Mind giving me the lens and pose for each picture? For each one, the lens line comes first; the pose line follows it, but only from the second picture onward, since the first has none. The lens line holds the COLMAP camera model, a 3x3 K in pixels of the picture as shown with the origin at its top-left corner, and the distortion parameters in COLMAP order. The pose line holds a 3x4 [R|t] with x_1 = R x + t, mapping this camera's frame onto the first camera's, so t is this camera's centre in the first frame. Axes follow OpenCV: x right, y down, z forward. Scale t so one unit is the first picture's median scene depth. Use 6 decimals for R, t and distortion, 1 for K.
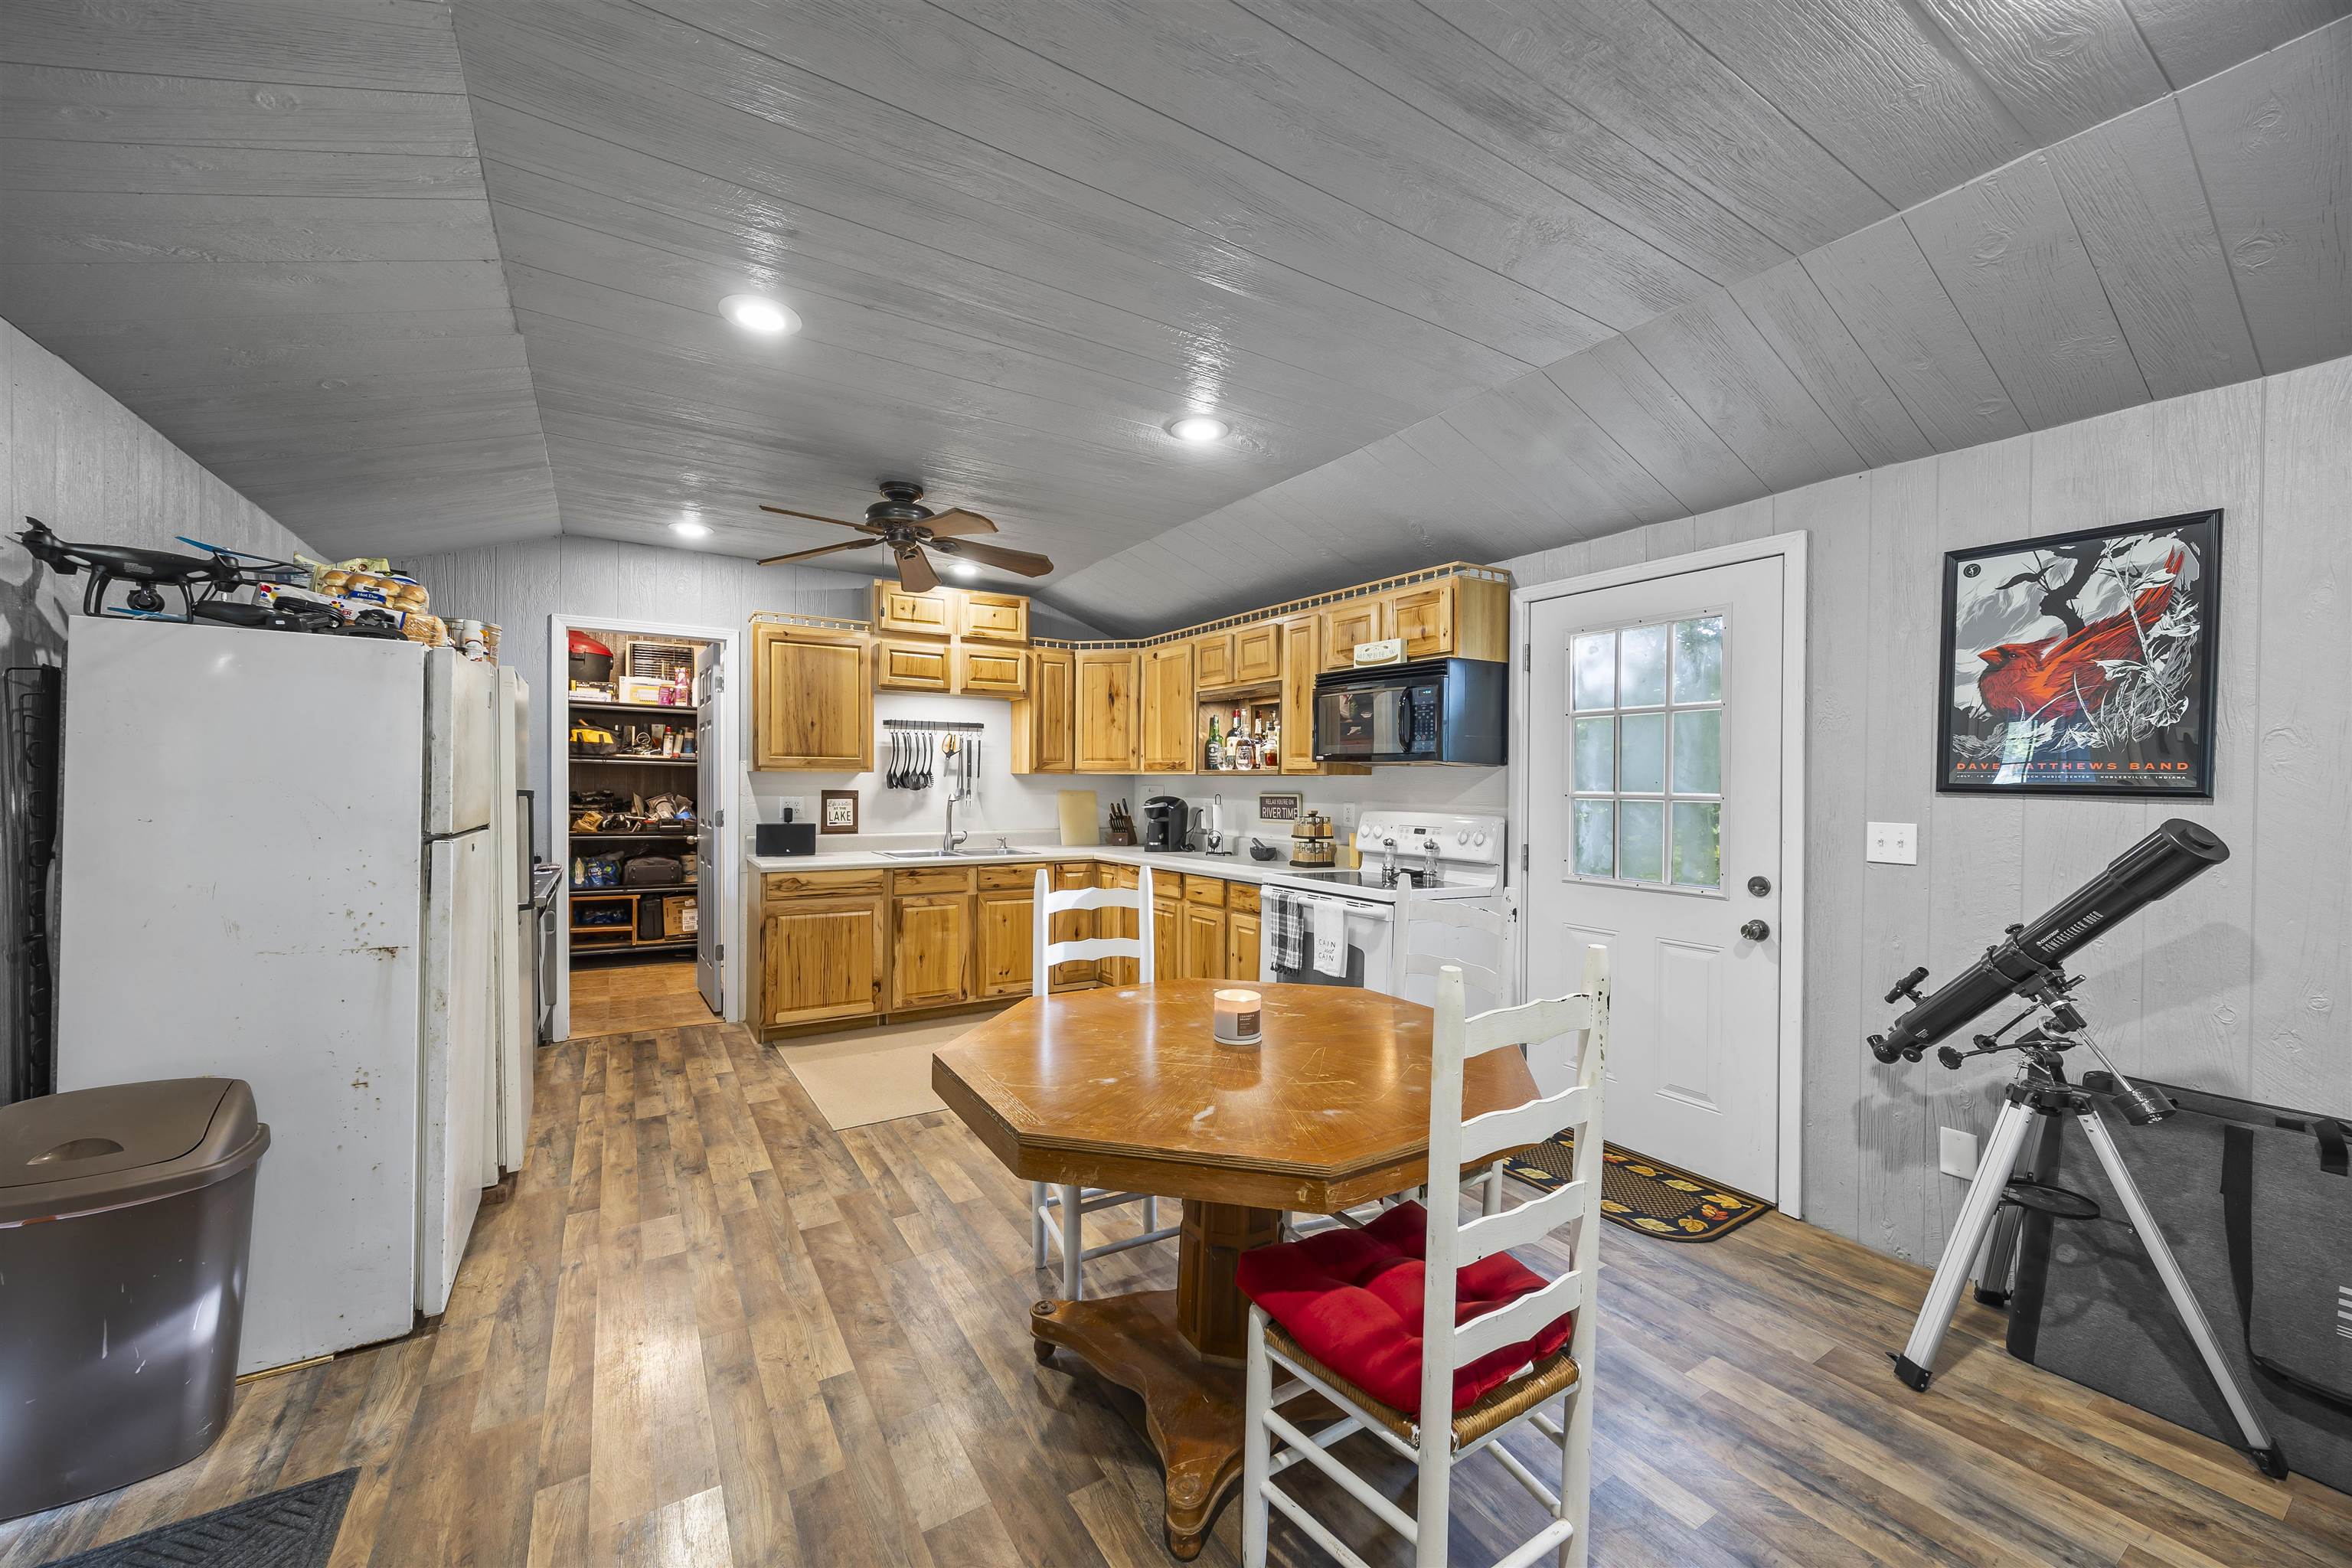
lens RADIAL K [[897.8, 0, 1188.1], [0, 897.8, 787.4], [0, 0, 1]] dist [-0.001846, 0.001107]
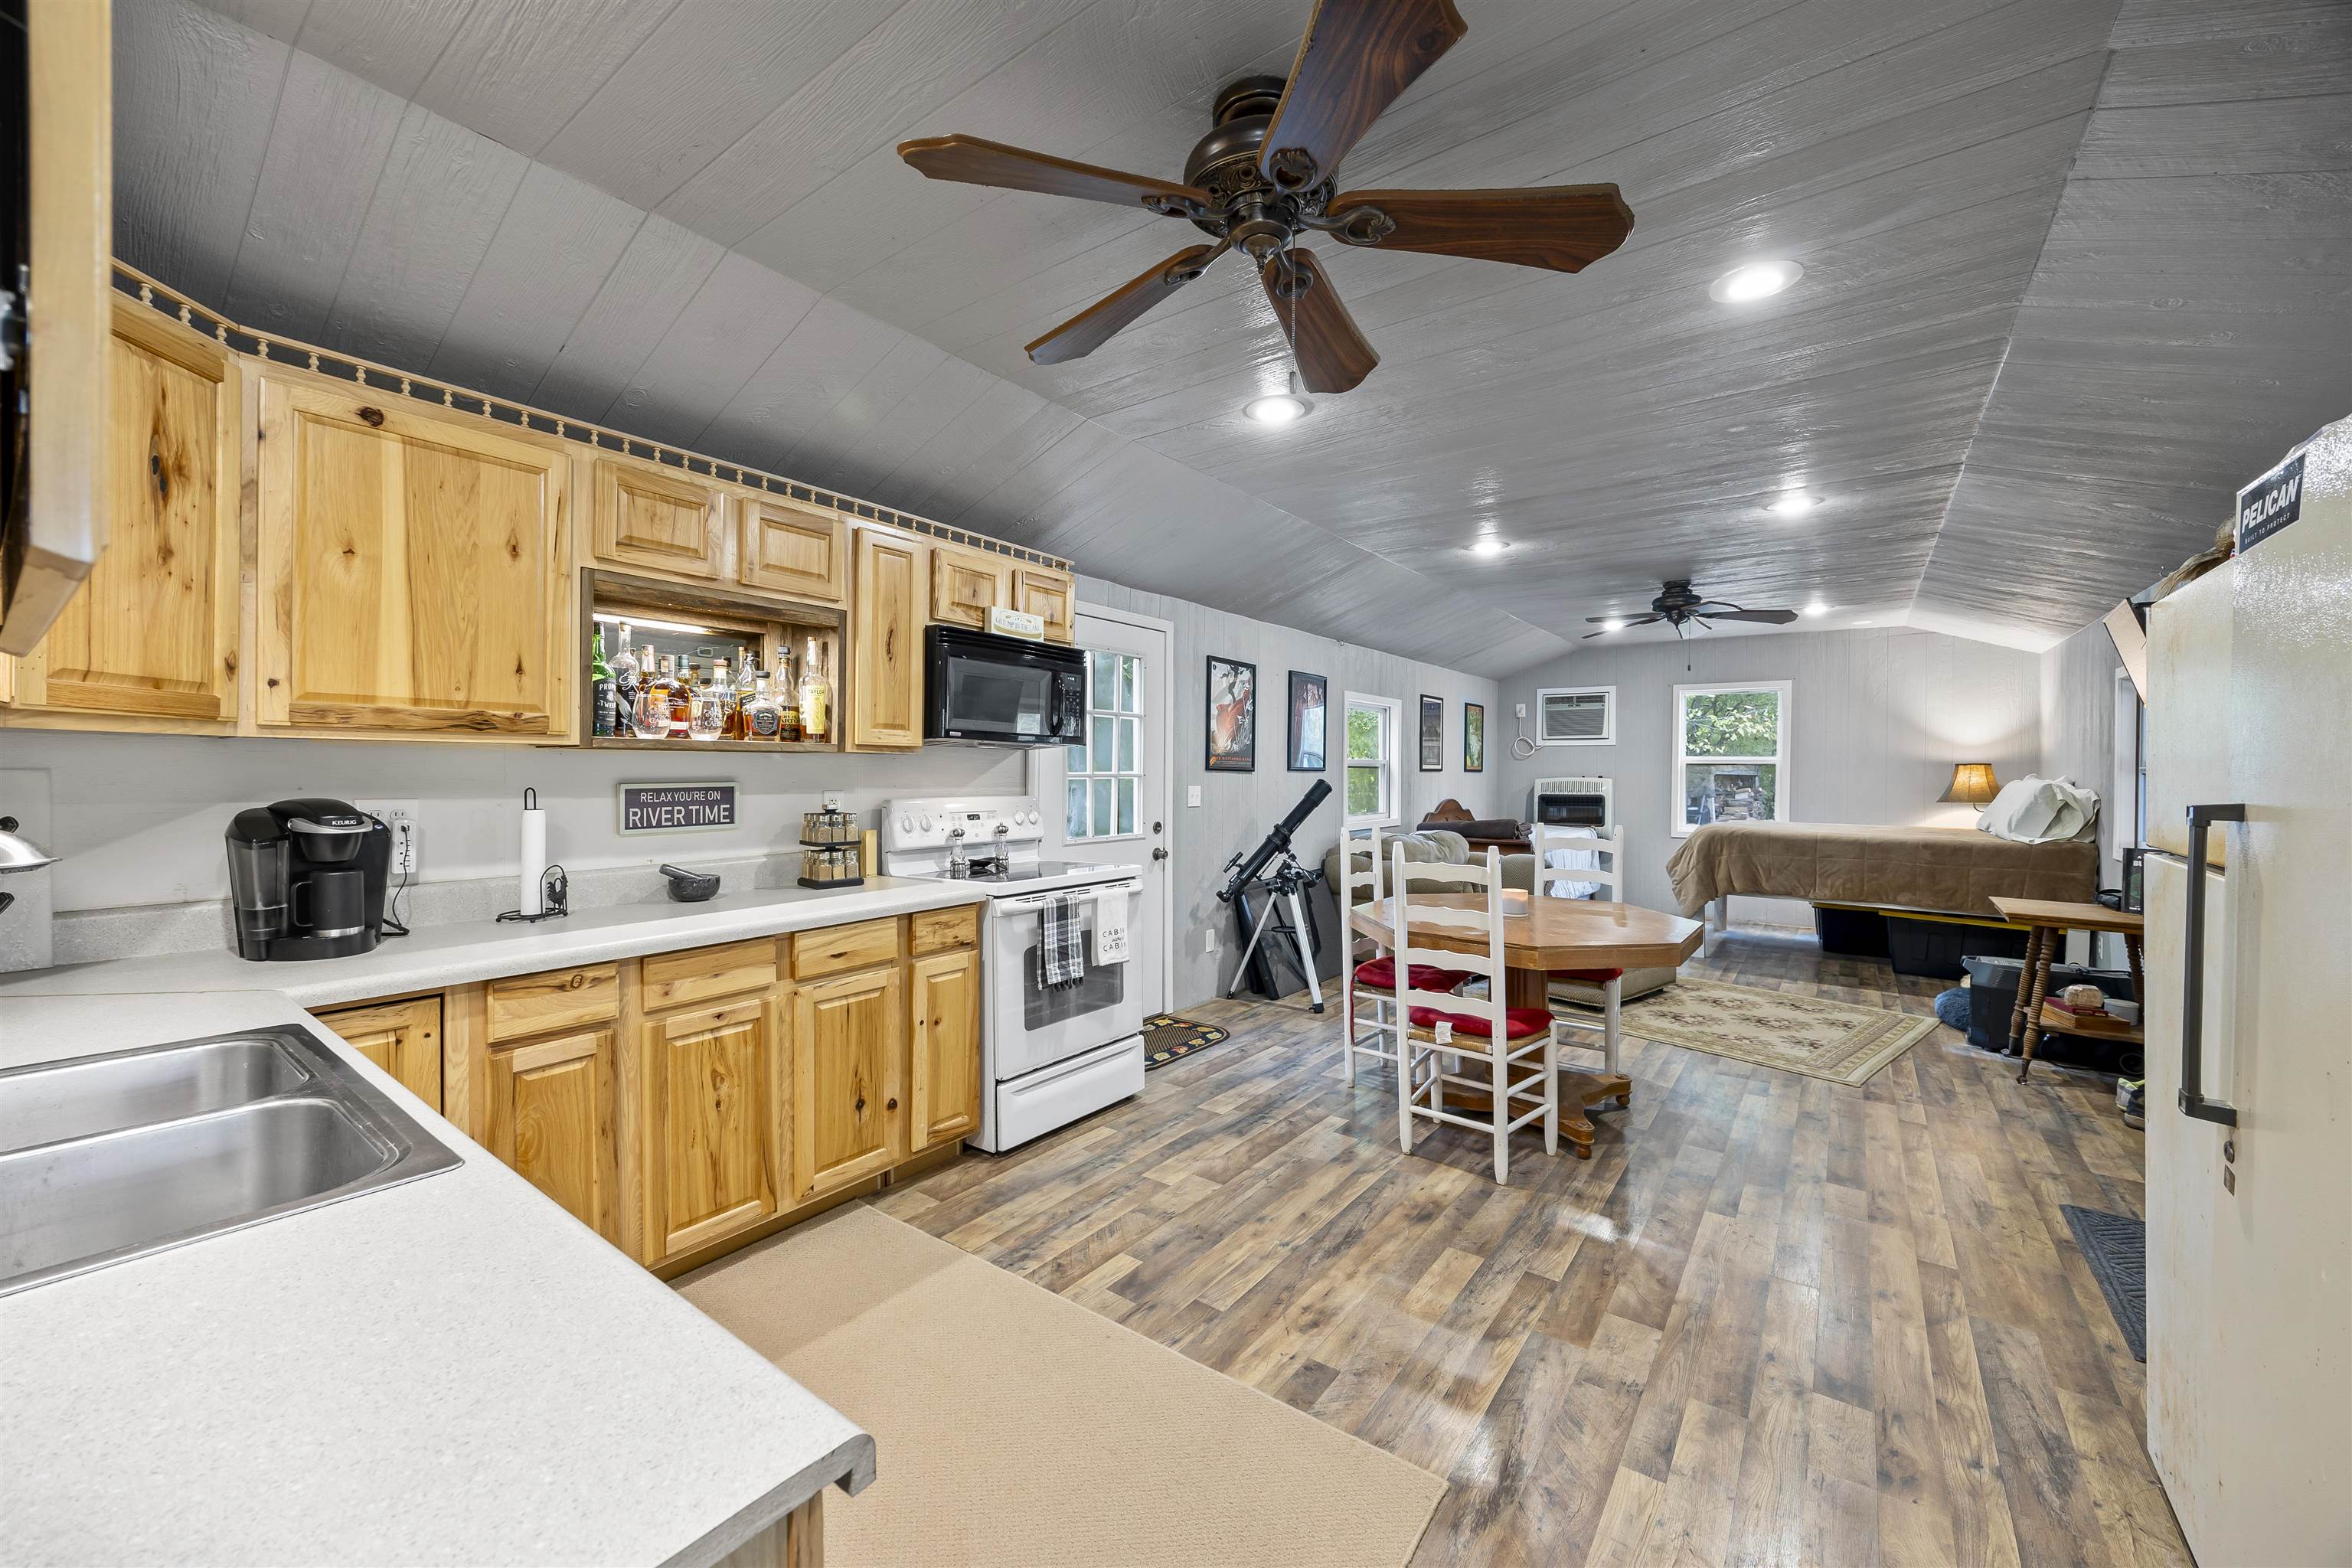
lens RADIAL K [[897.8, 0, 1183.3], [0, 897.8, 774.3], [0, 0, 1]] dist [-0.001846, 0.001107]
pose [[-0.354280, -0.014586, 0.935025, -0.596569], [-0.003495, 0.999892, 0.014274, -0.008259], [-0.935133, 0.001789, -0.354293, 0.981764]]
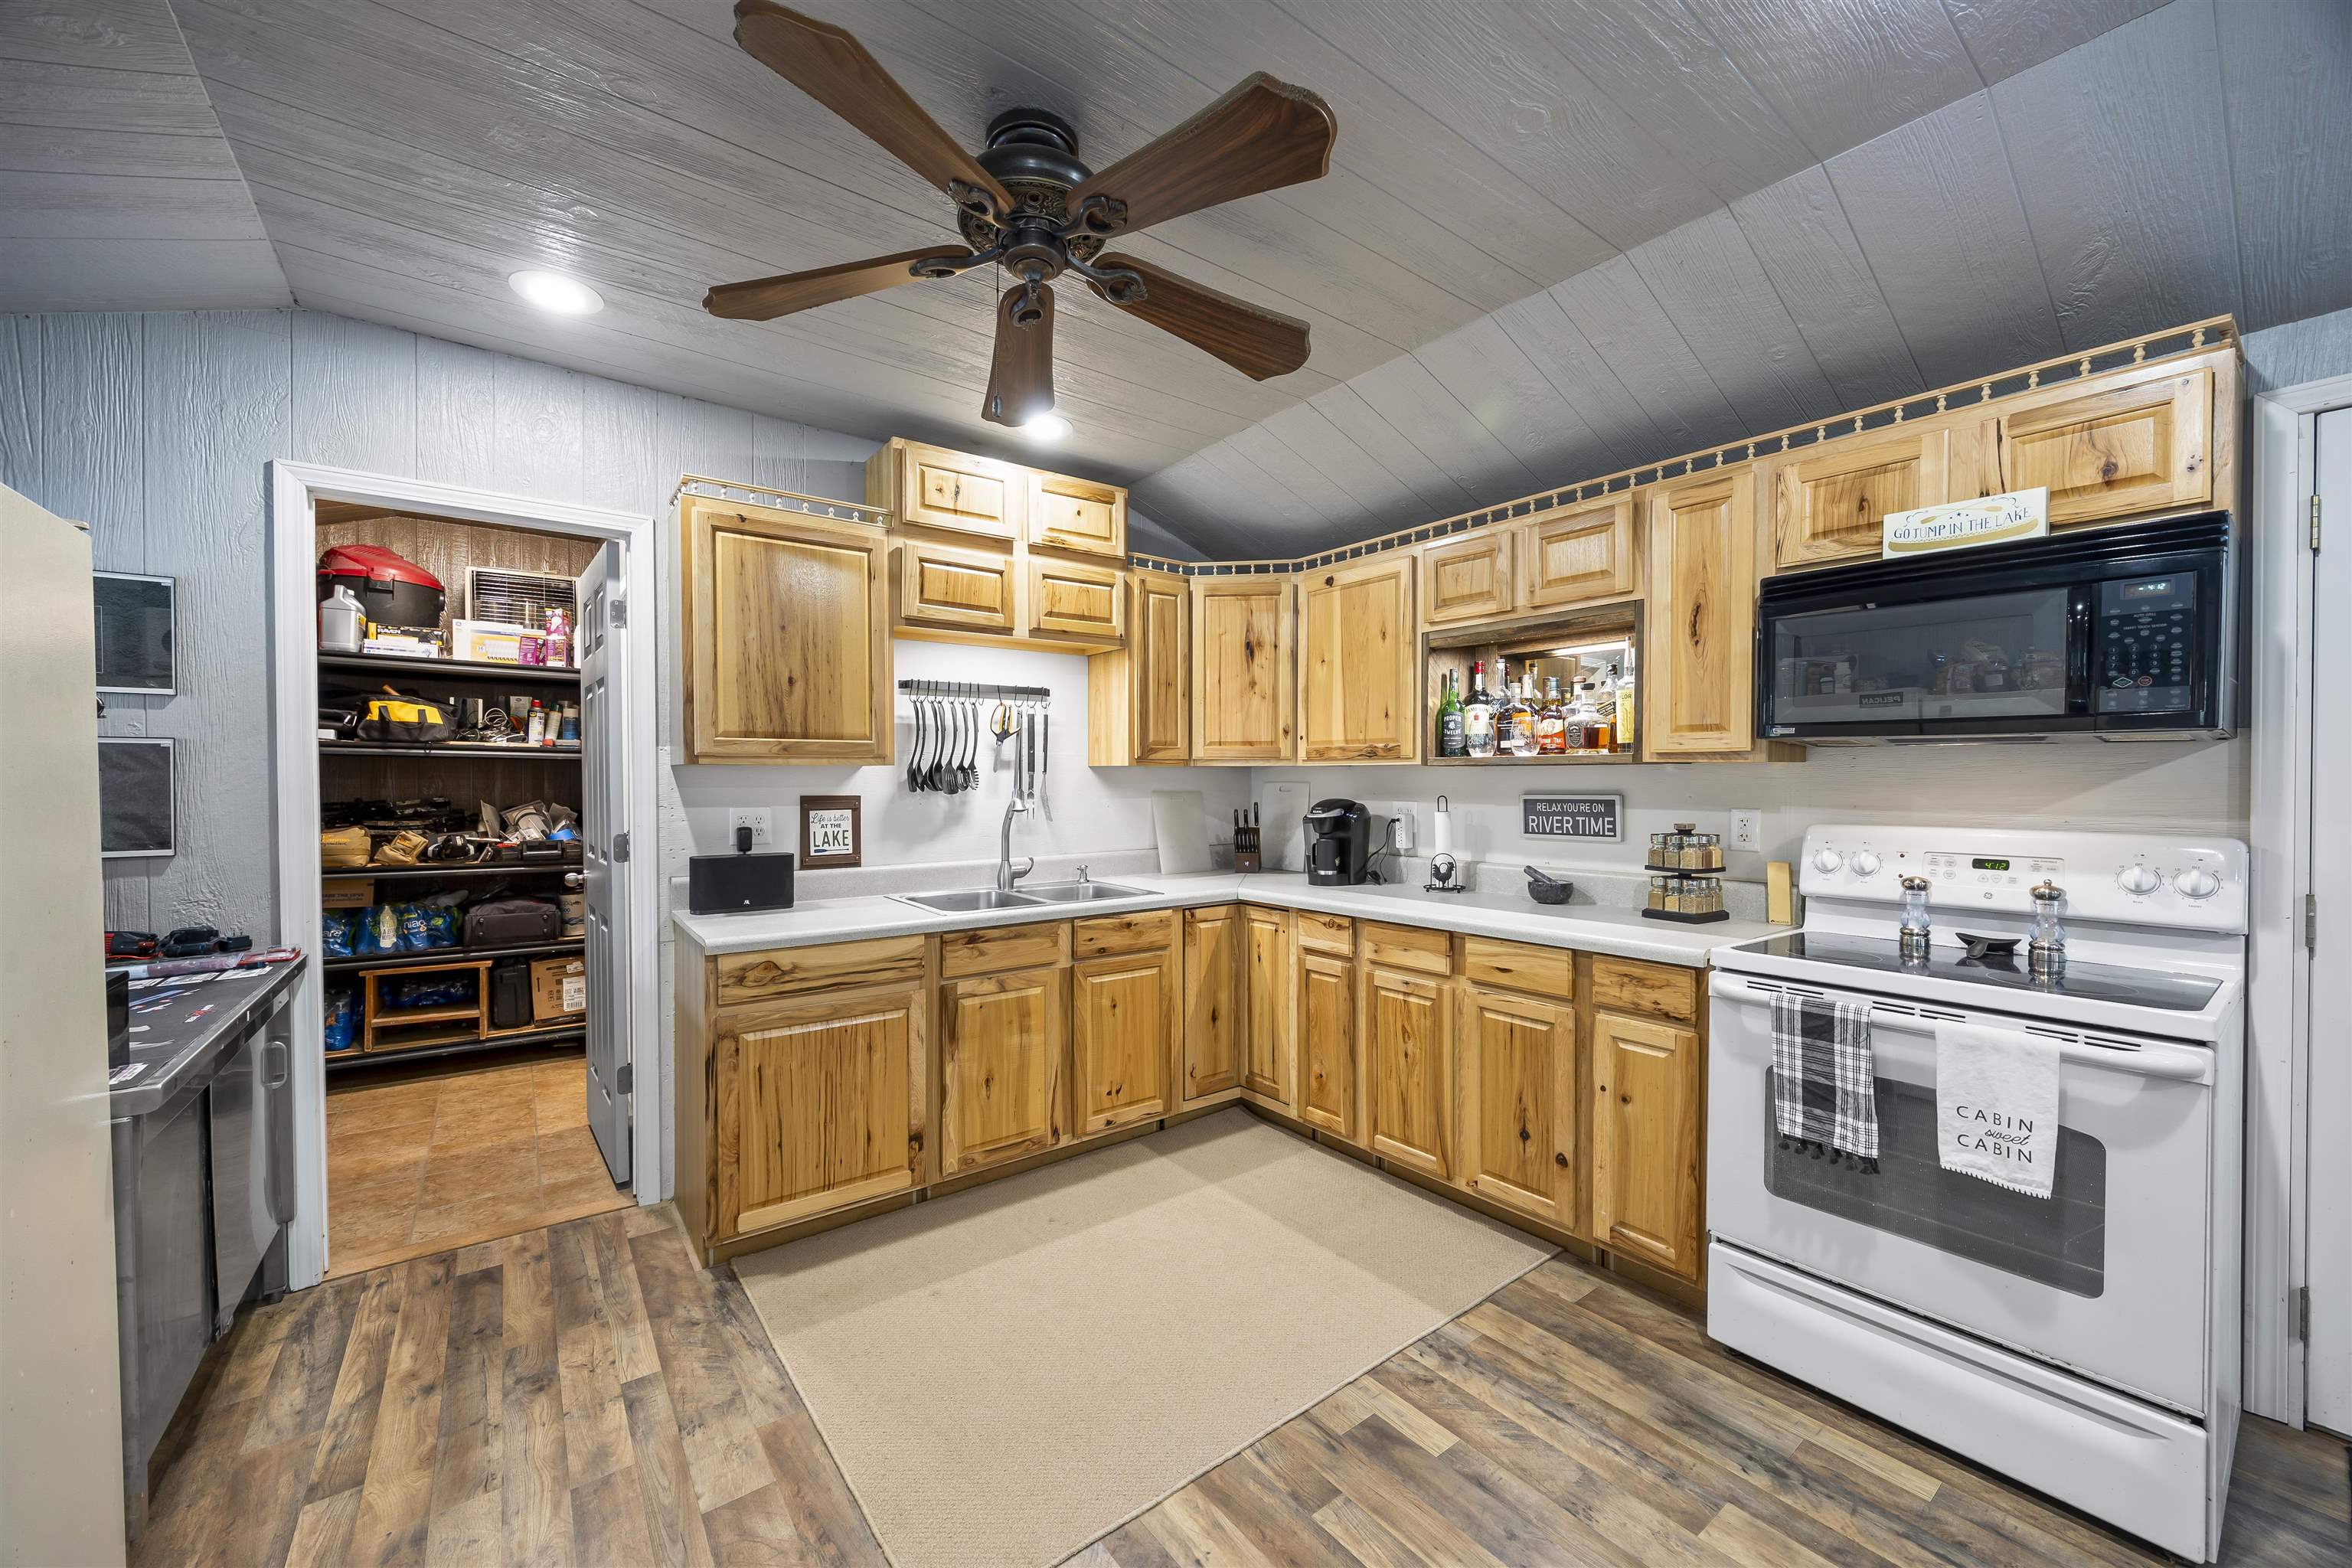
lens RADIAL K [[897.8, 0, 1185.9], [0, 897.8, 787.3], [0, 0, 1]] dist [-0.001846, 0.001107]
pose [[0.996370, -0.009579, 0.084589, -0.233291], [0.009138, 0.999943, 0.005597, -0.004135], [-0.084638, -0.004803, 0.996400, 0.440362]]
